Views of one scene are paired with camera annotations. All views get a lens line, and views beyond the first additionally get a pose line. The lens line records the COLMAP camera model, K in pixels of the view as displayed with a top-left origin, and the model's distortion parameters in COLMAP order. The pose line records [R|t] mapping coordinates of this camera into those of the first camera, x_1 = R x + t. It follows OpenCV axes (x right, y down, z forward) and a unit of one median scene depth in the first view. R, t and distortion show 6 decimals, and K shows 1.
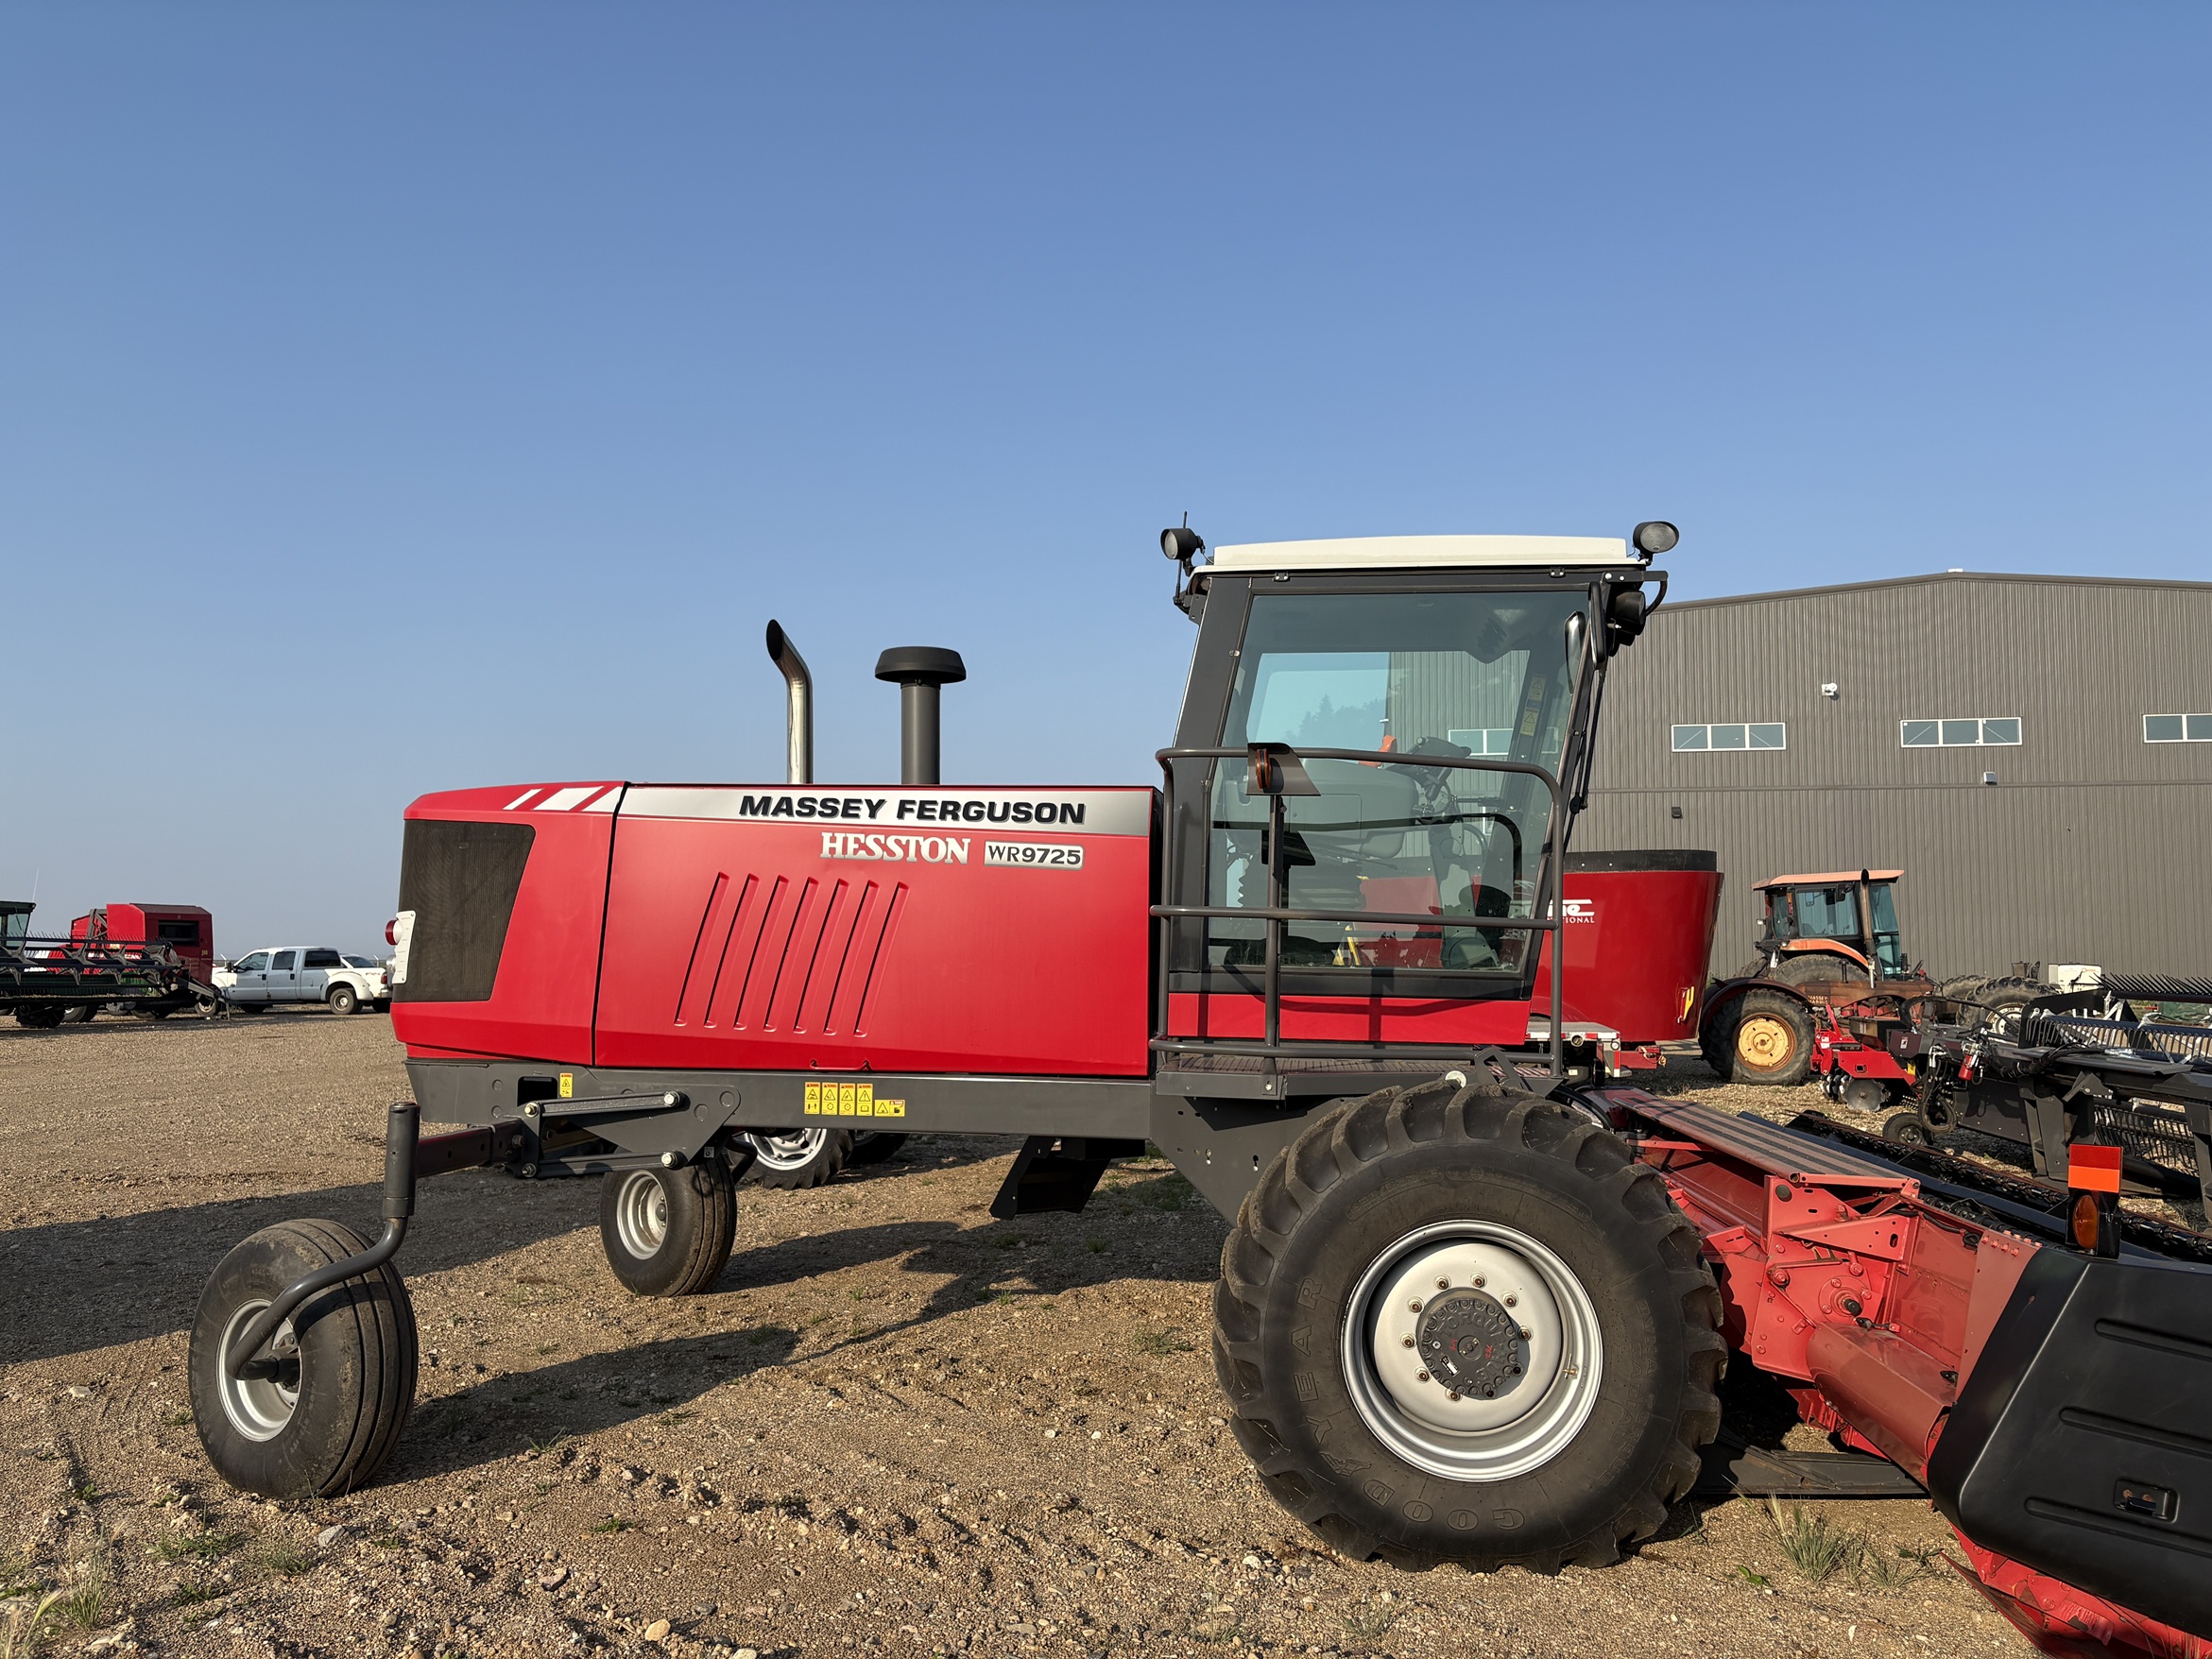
lens RADIAL K [[1668.6, 0, 1107.6], [0, 1668.6, 807.1], [0, 0, 1]] dist [0.041667, -0.041306]
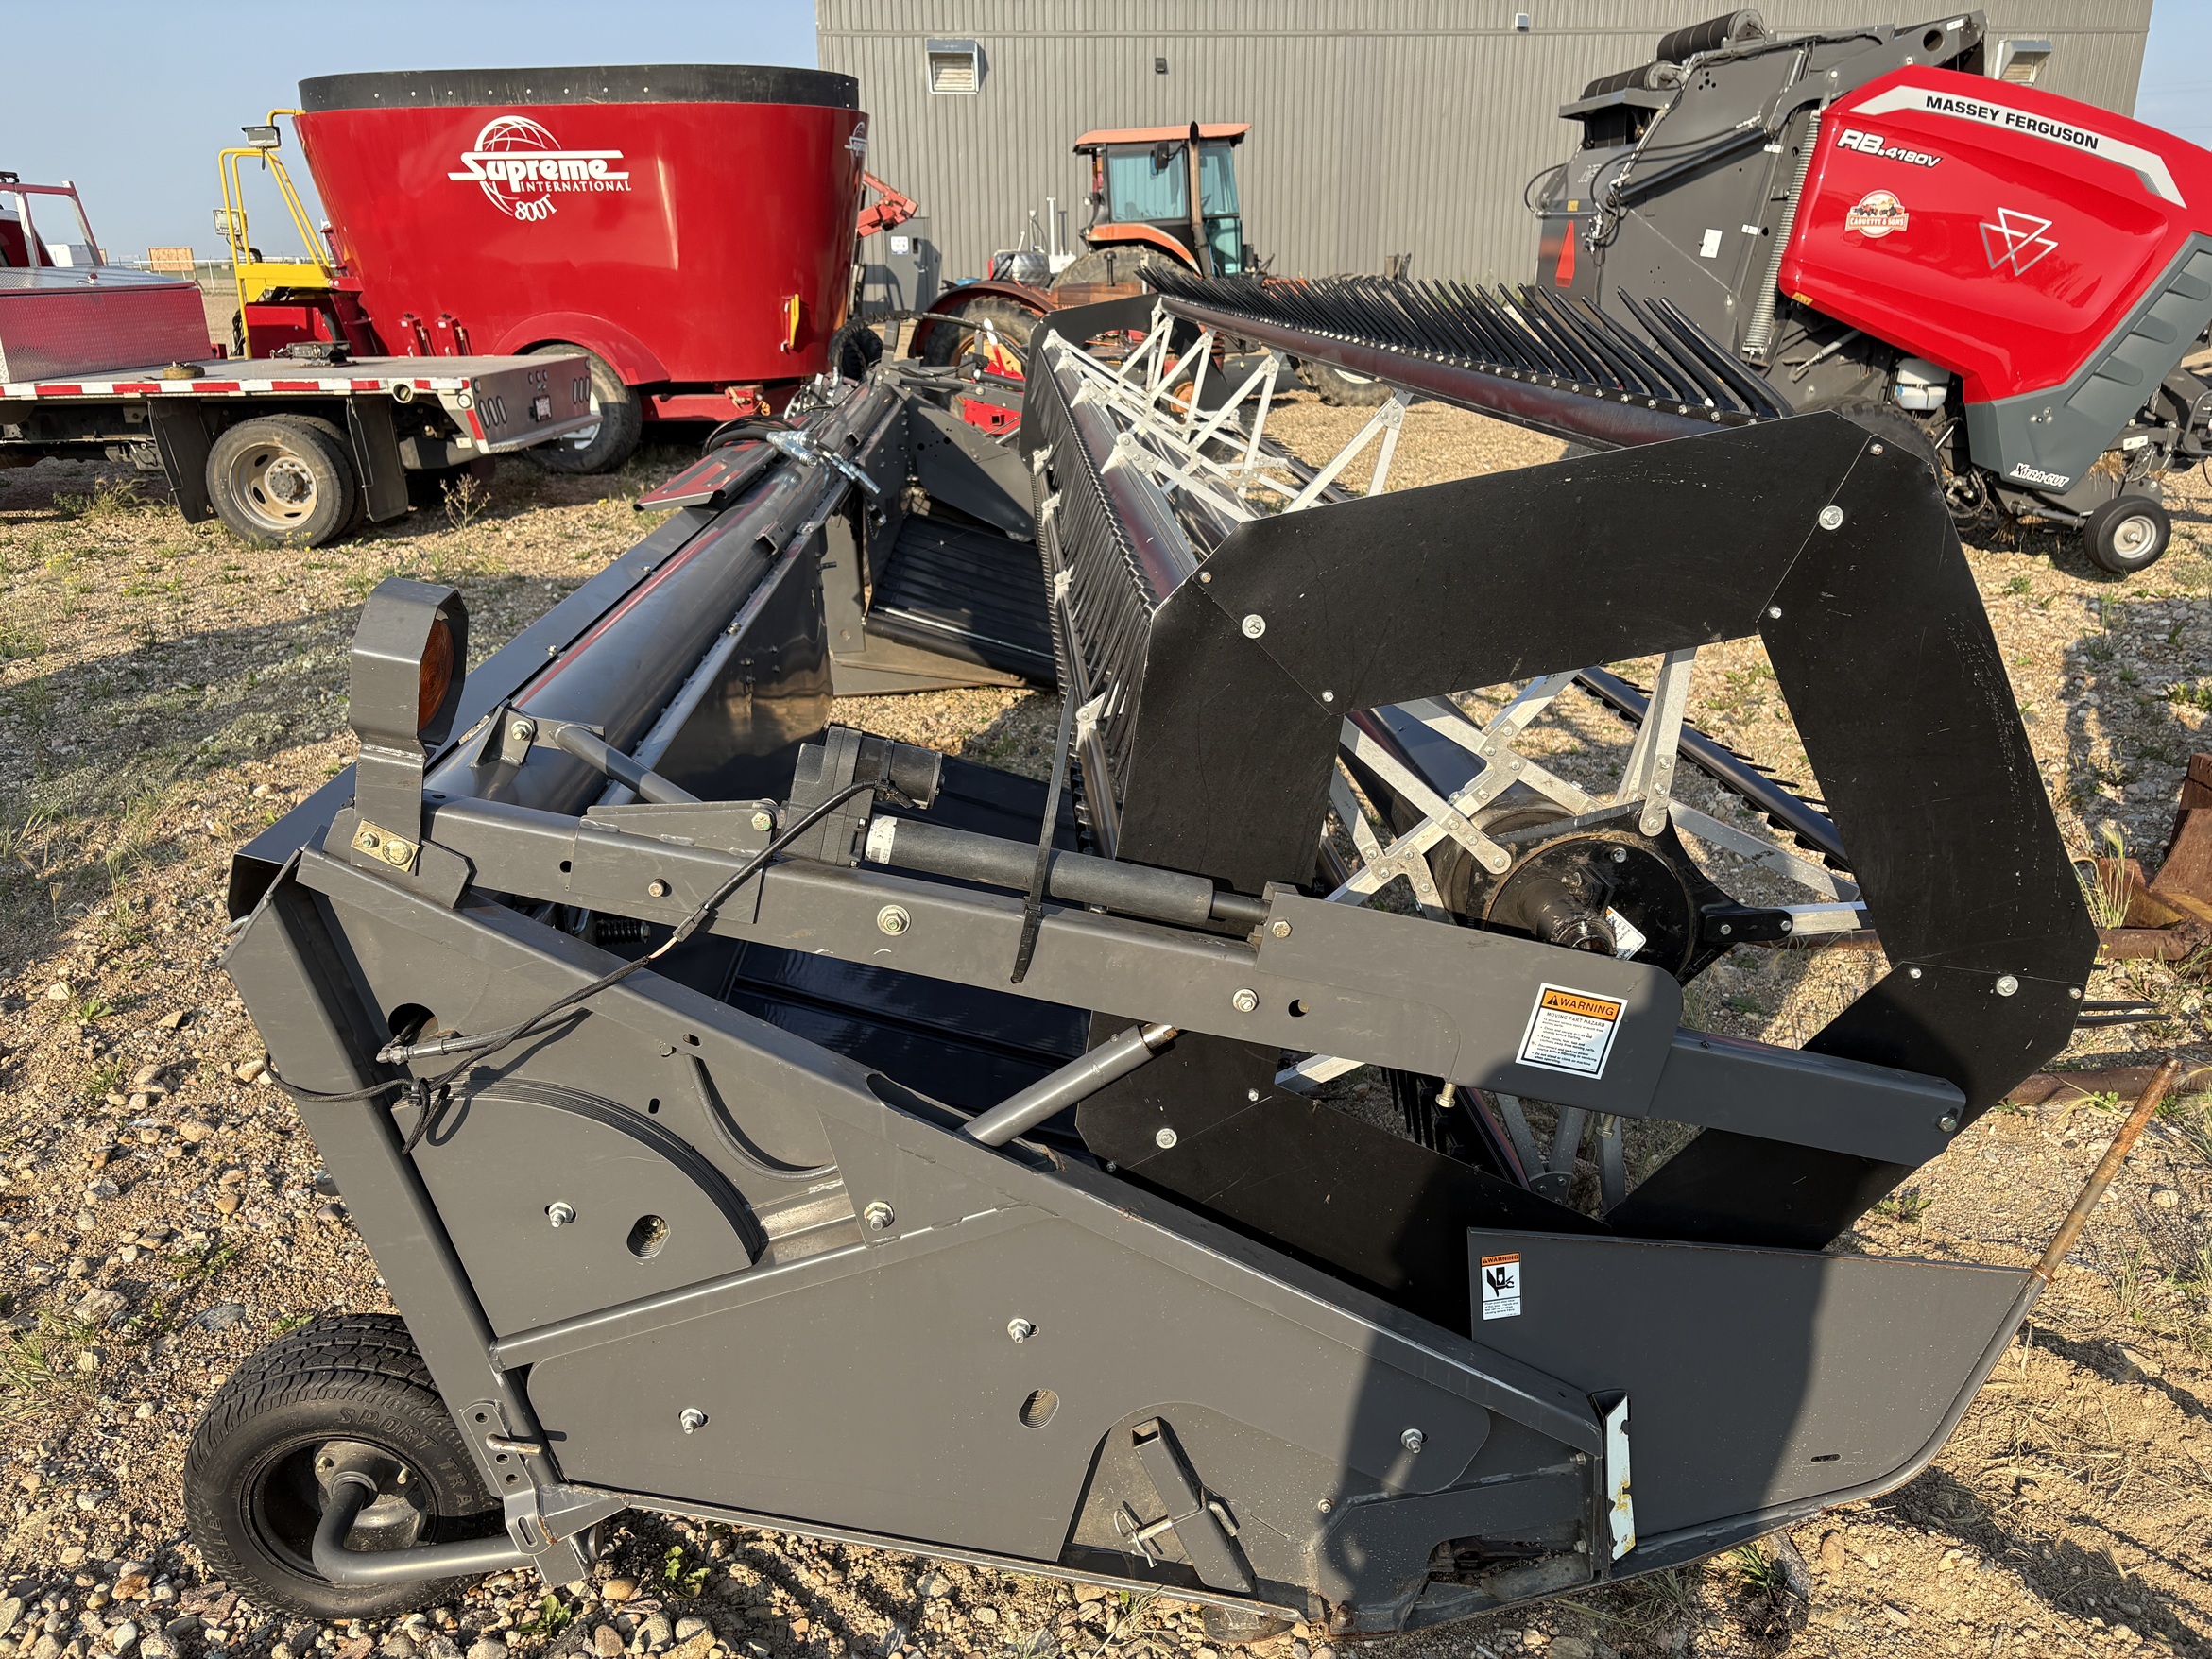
lens RADIAL K [[1668.6, 0, 1092.8], [0, 1668.6, 842.6], [0, 0, 1]] dist [0.041667, -0.041306]
pose [[0.983215, -0.064184, 0.170786, 1.040155], [-0.011695, 0.911982, 0.410063, 0.096353], [-0.182073, -0.405178, 0.895924, 0.914740]]
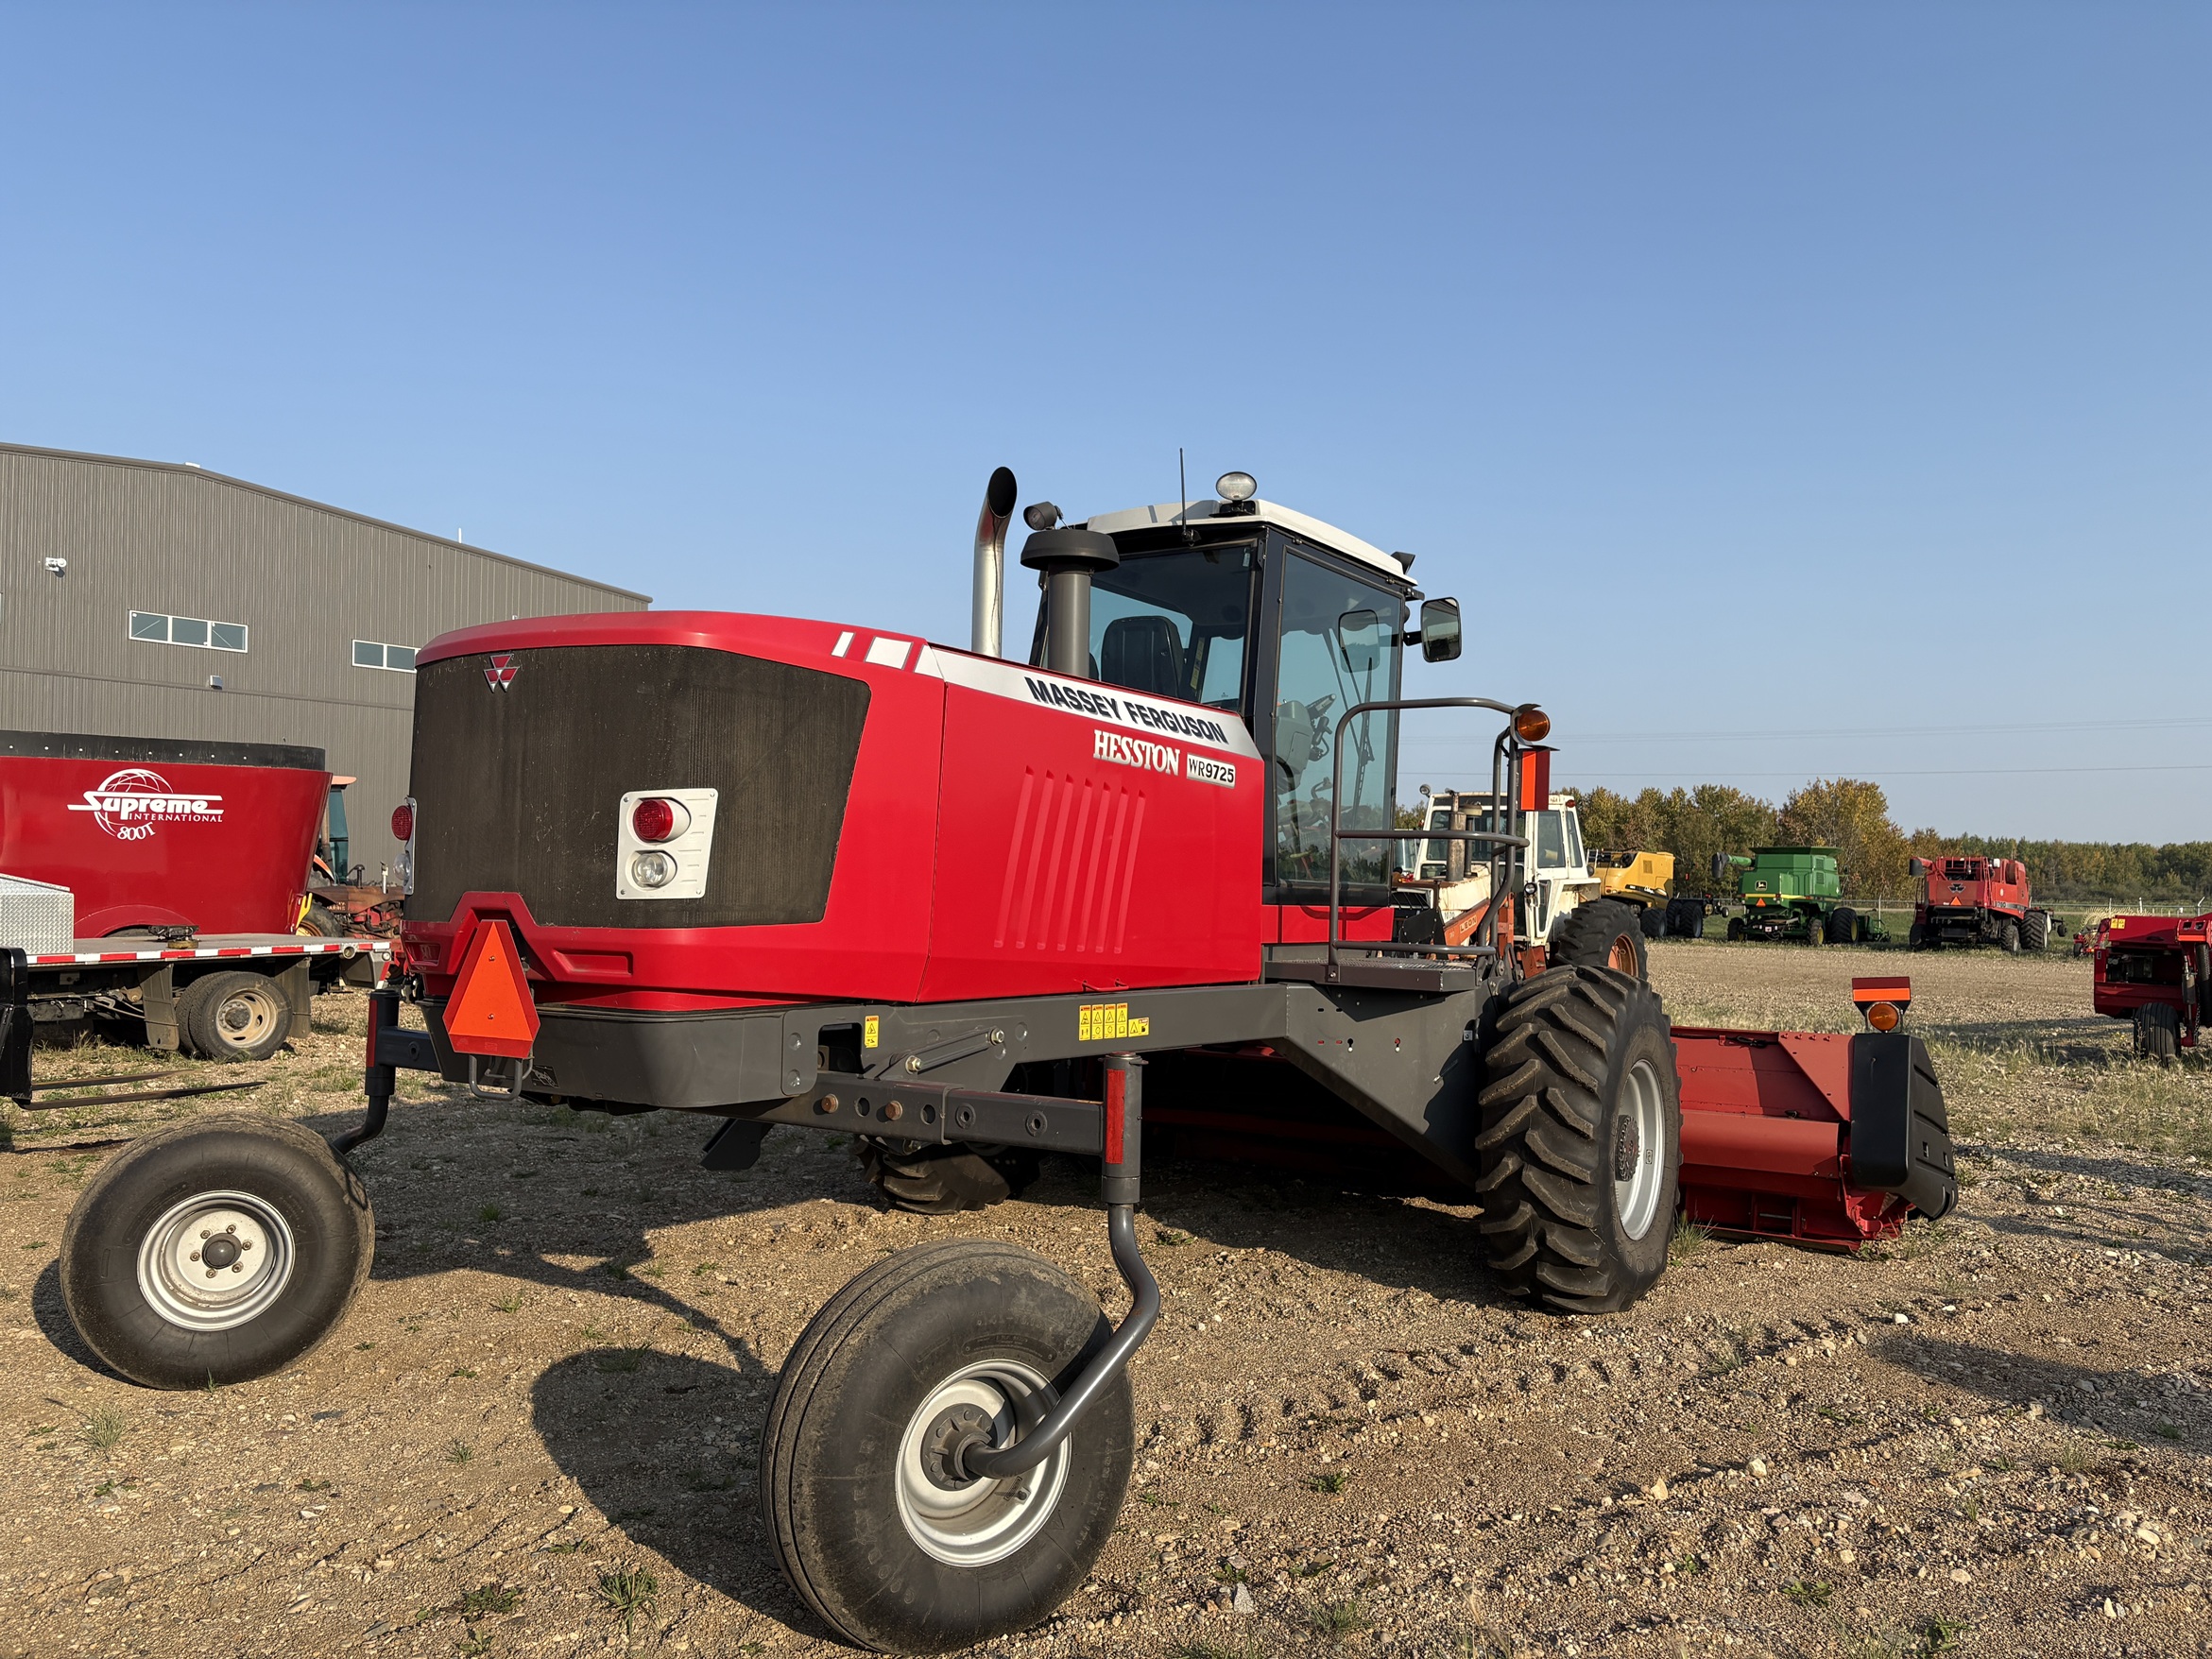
lens RADIAL K [[1668.6, 0, 1112.8], [0, 1668.6, 771.7], [0, 0, 1]] dist [0.041667, -0.041306]
pose [[0.436904, 0.062210, 0.897354, -0.943398], [-0.094915, 0.995225, -0.022783, 0.055559], [-0.894487, -0.075218, 0.440722, 0.573288]]
